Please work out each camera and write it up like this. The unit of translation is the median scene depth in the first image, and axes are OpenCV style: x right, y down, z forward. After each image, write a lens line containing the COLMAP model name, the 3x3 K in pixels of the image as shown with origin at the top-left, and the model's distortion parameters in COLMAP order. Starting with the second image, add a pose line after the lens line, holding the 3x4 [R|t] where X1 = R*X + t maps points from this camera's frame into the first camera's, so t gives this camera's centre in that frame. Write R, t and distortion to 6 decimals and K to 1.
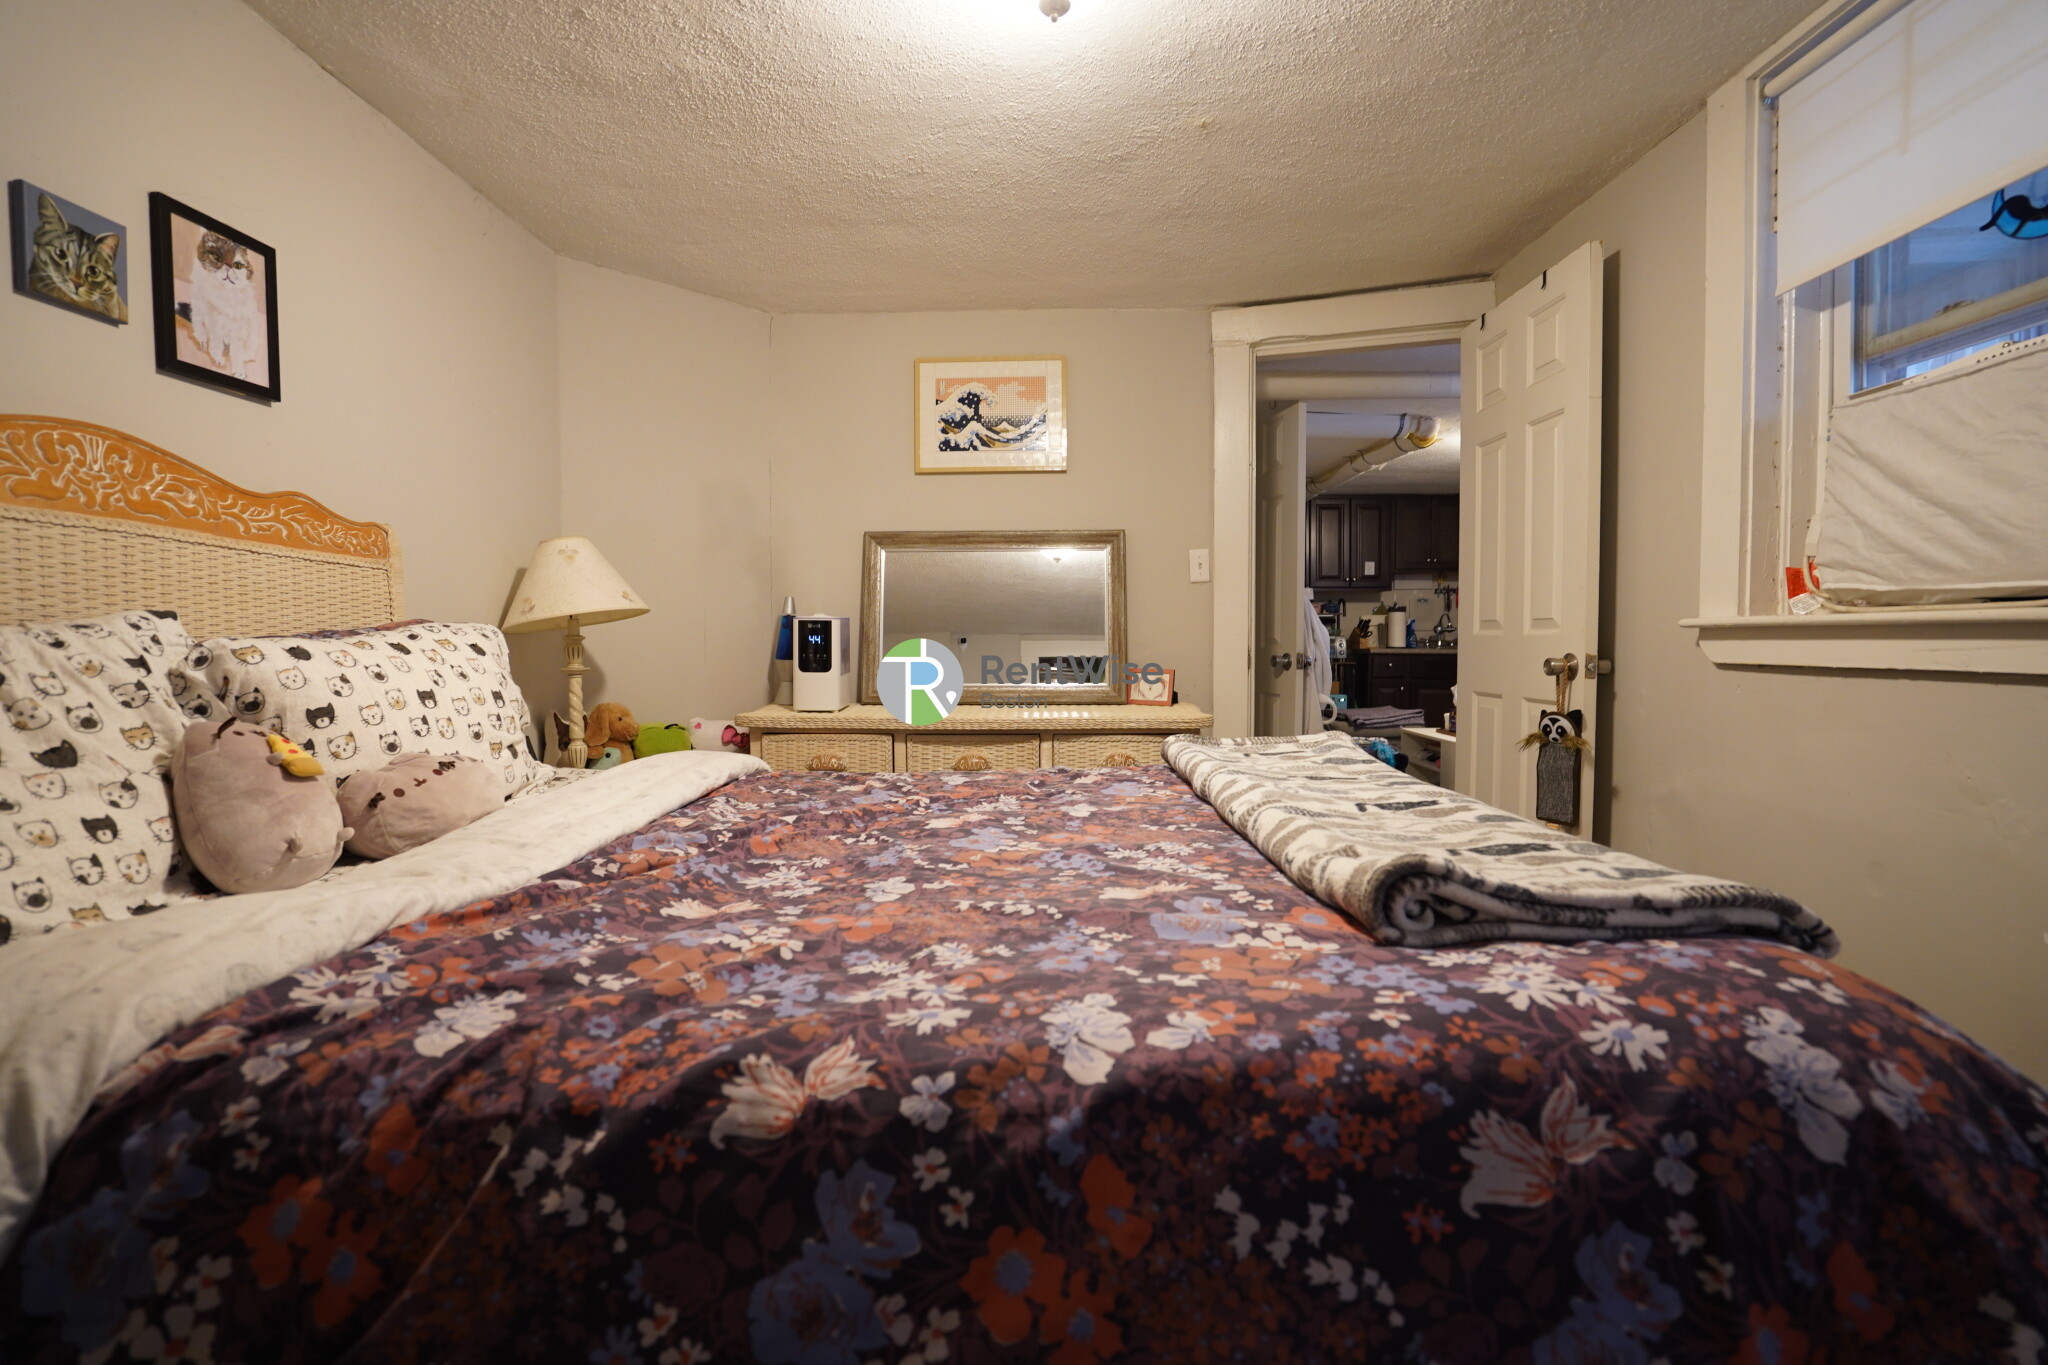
lens RADIAL K [[949.7, 0, 1034.0], [0, 949.7, 675.4], [0, 0, 1]] dist [-0.054469, 0.020874]
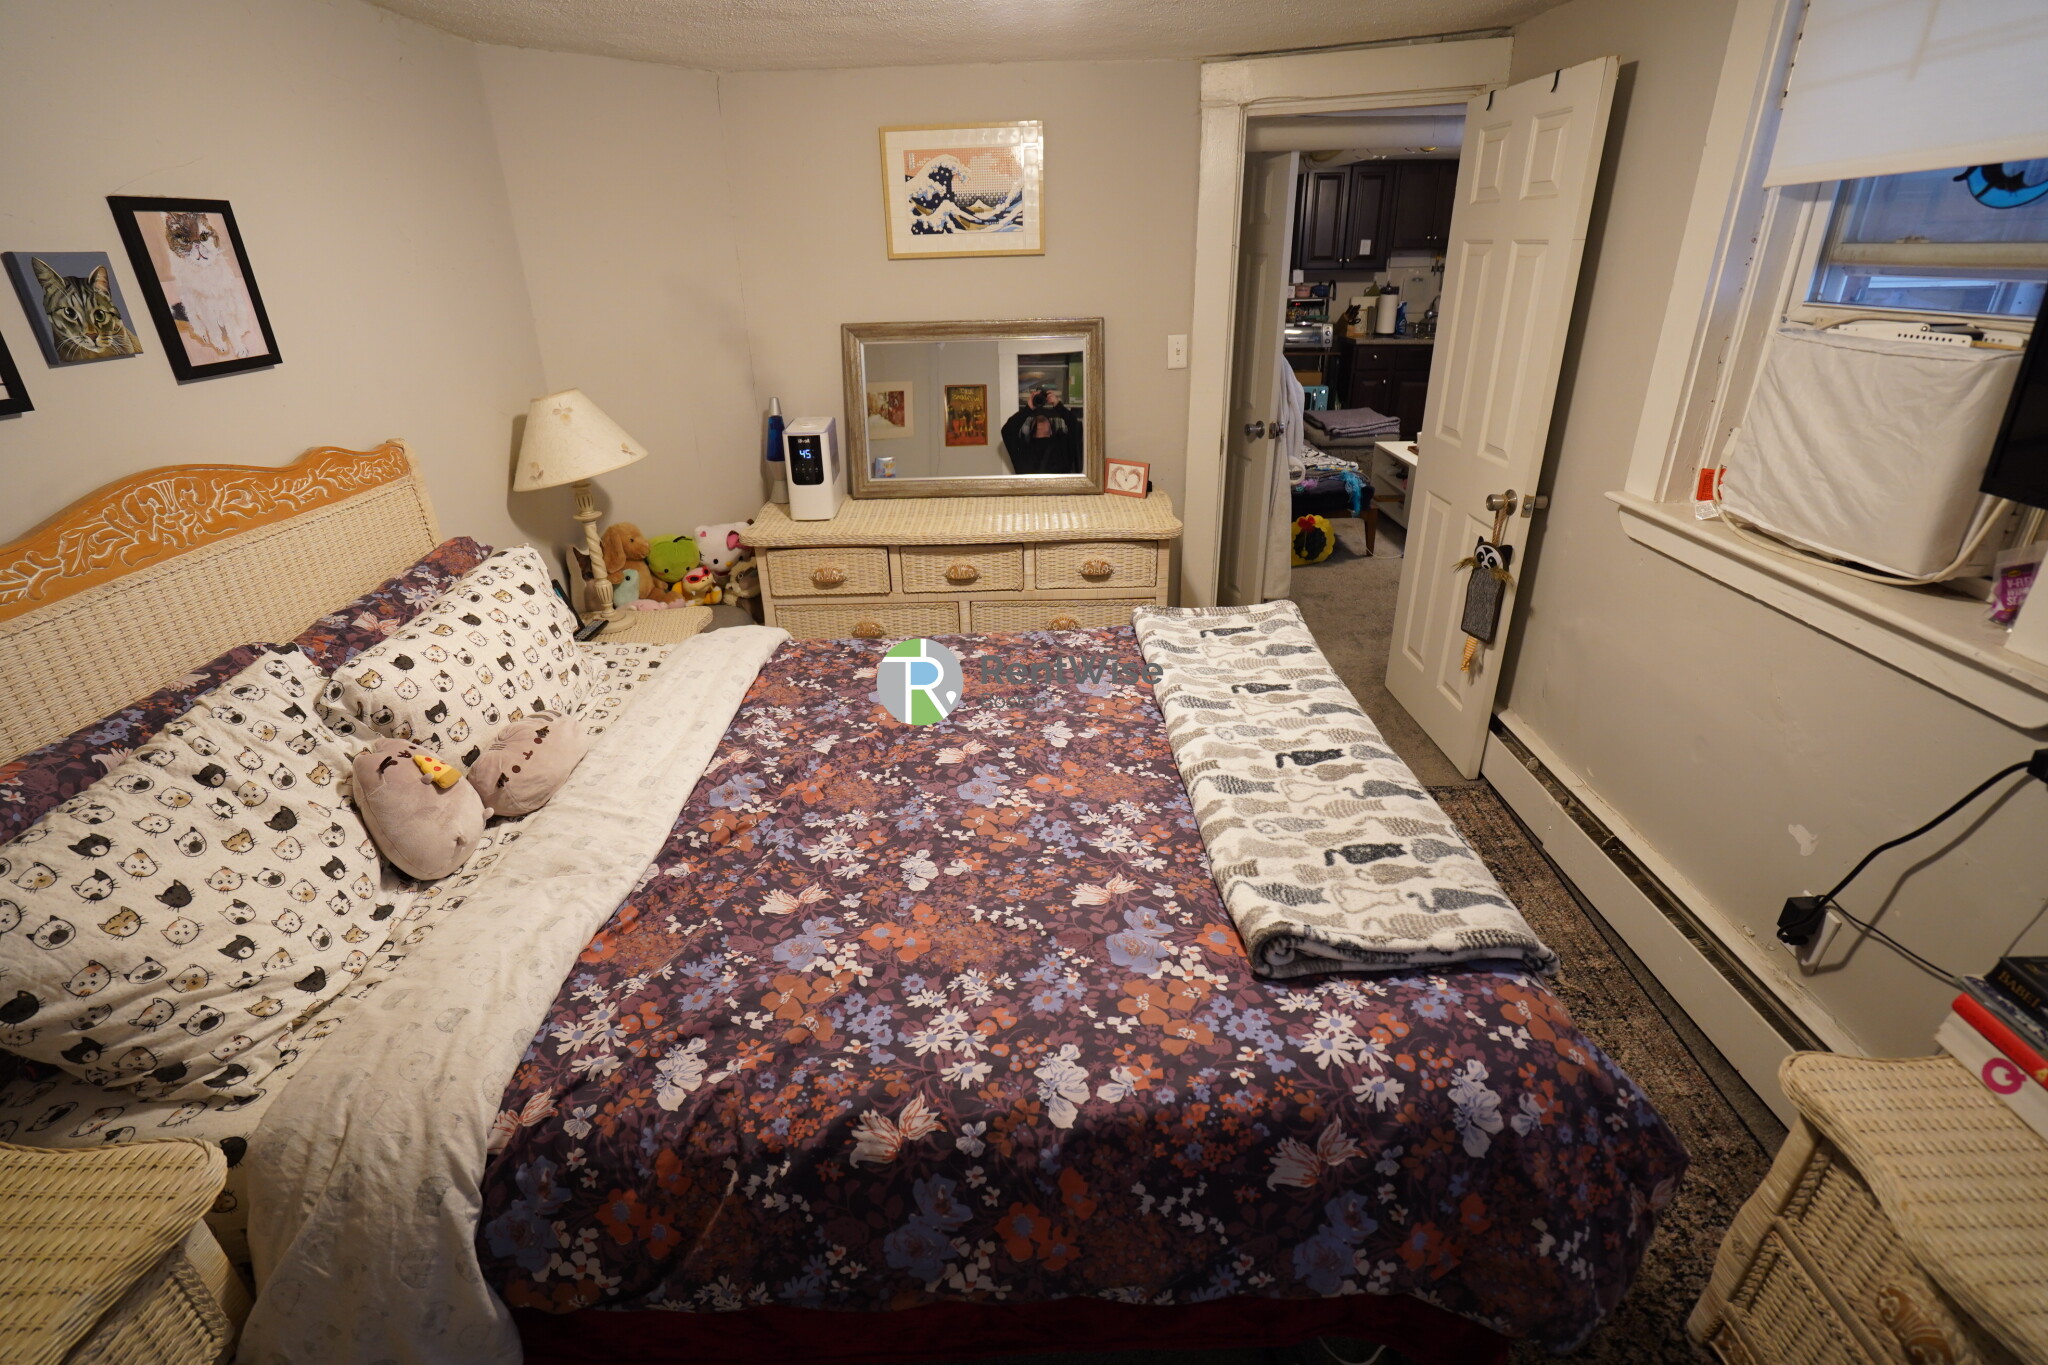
lens RADIAL K [[949.7, 0, 1034.0], [0, 949.7, 675.4], [0, 0, 1]] dist [-0.054469, 0.020874]
pose [[0.999642, -0.022248, 0.014892, -0.001361], [0.014966, 0.925608, 0.378187, -0.476879], [-0.022198, -0.377829, 0.925609, -0.140874]]
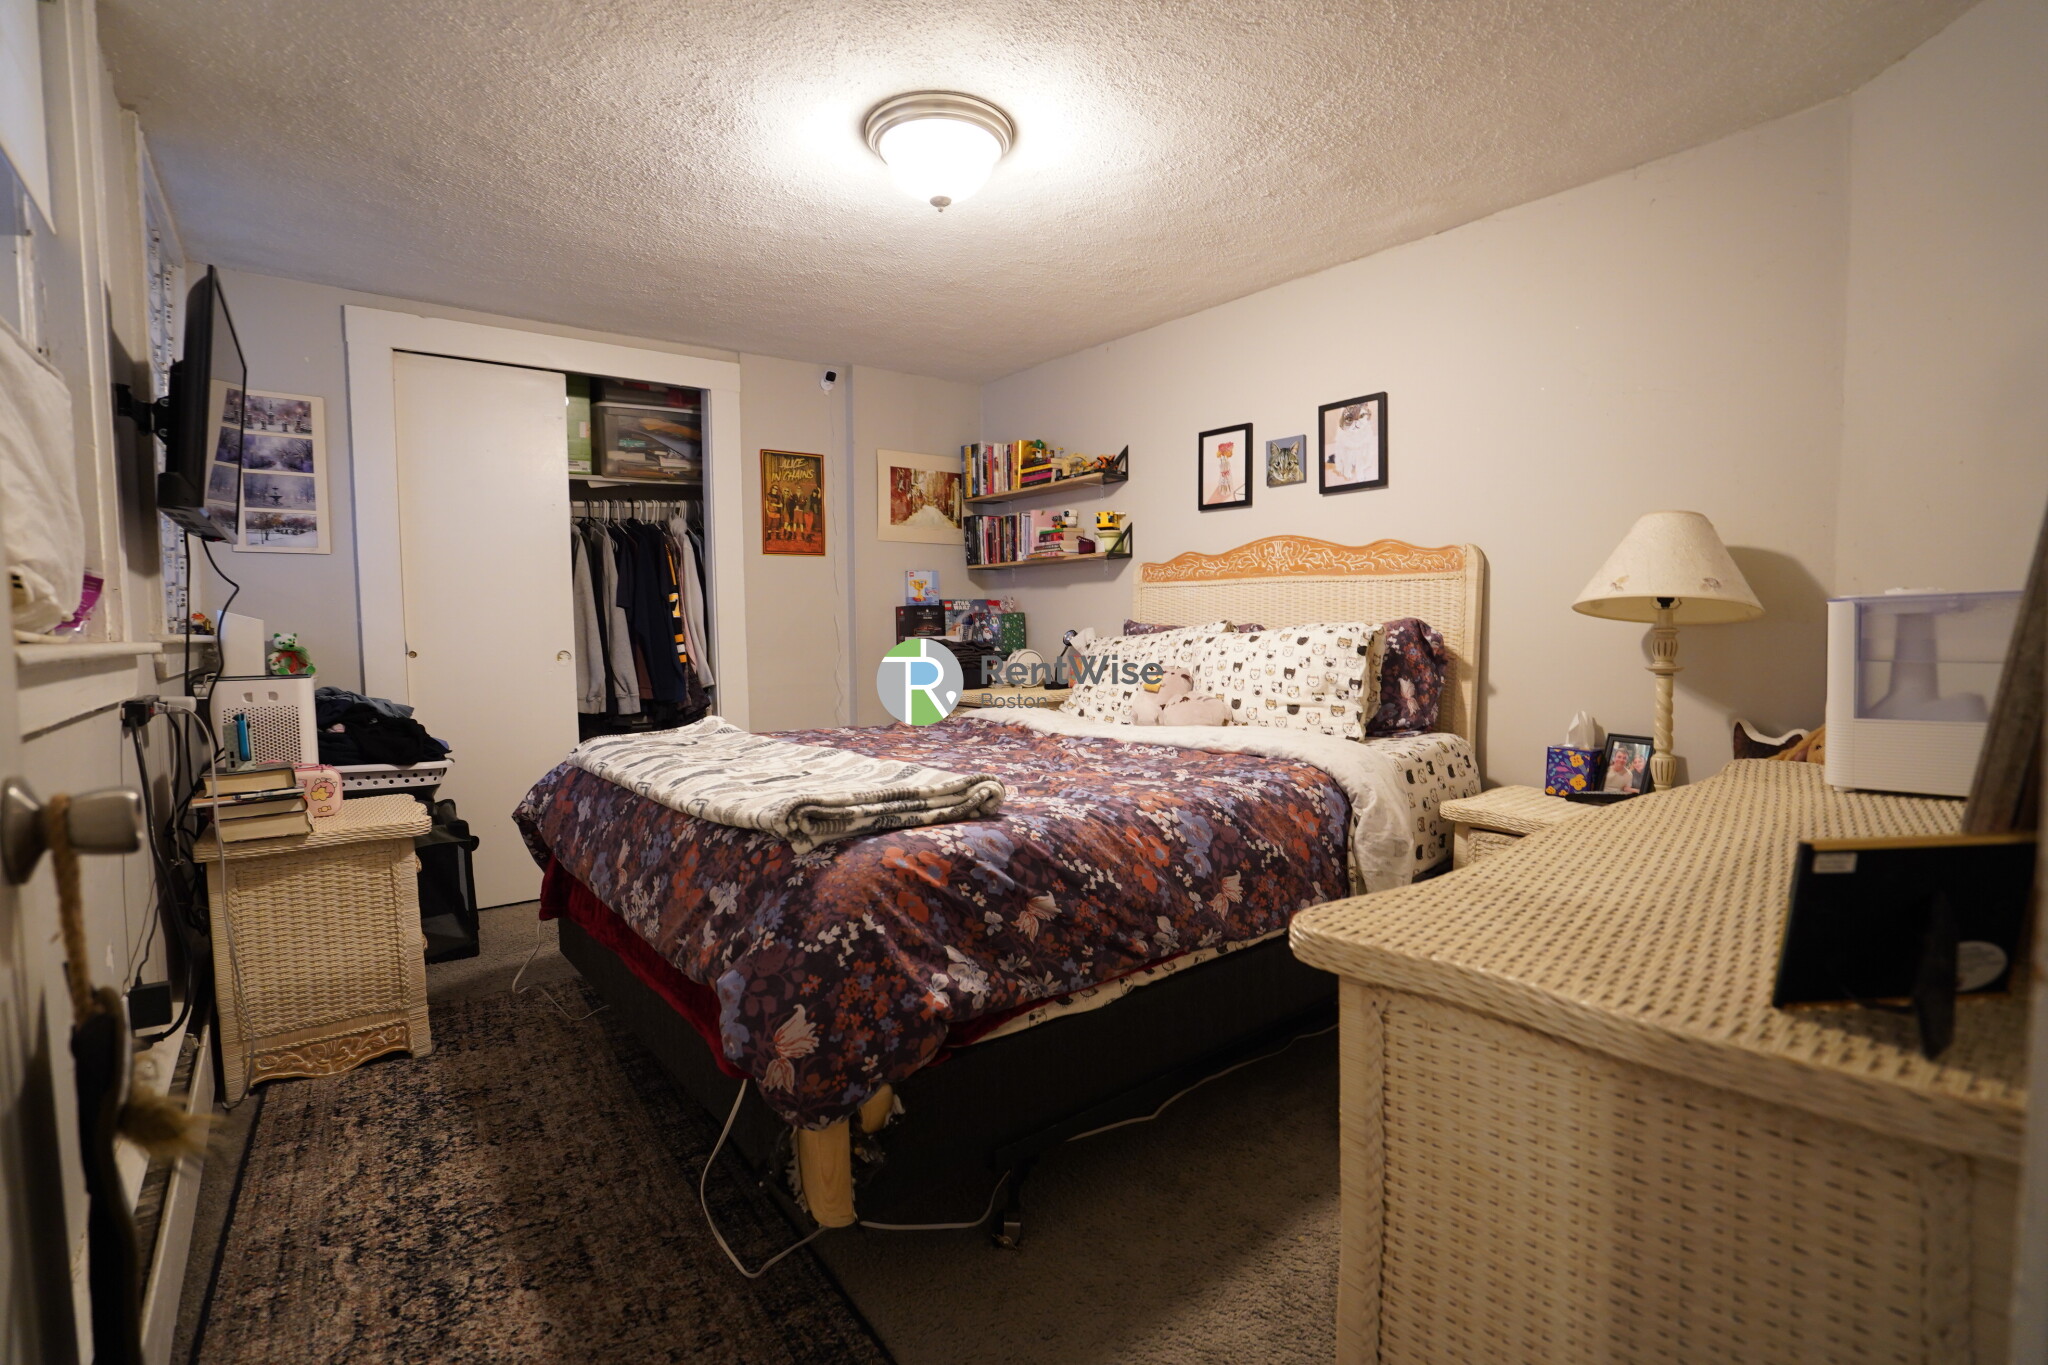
lens RADIAL K [[949.7, 0, 1034.0], [0, 949.7, 675.4], [0, 0, 1]] dist [-0.054469, 0.020874]
pose [[-0.774845, 0.047998, -0.630326, 0.976389], [-0.009815, 0.996080, 0.087915, -0.140111], [0.632075, 0.074307, -0.771336, 2.600909]]
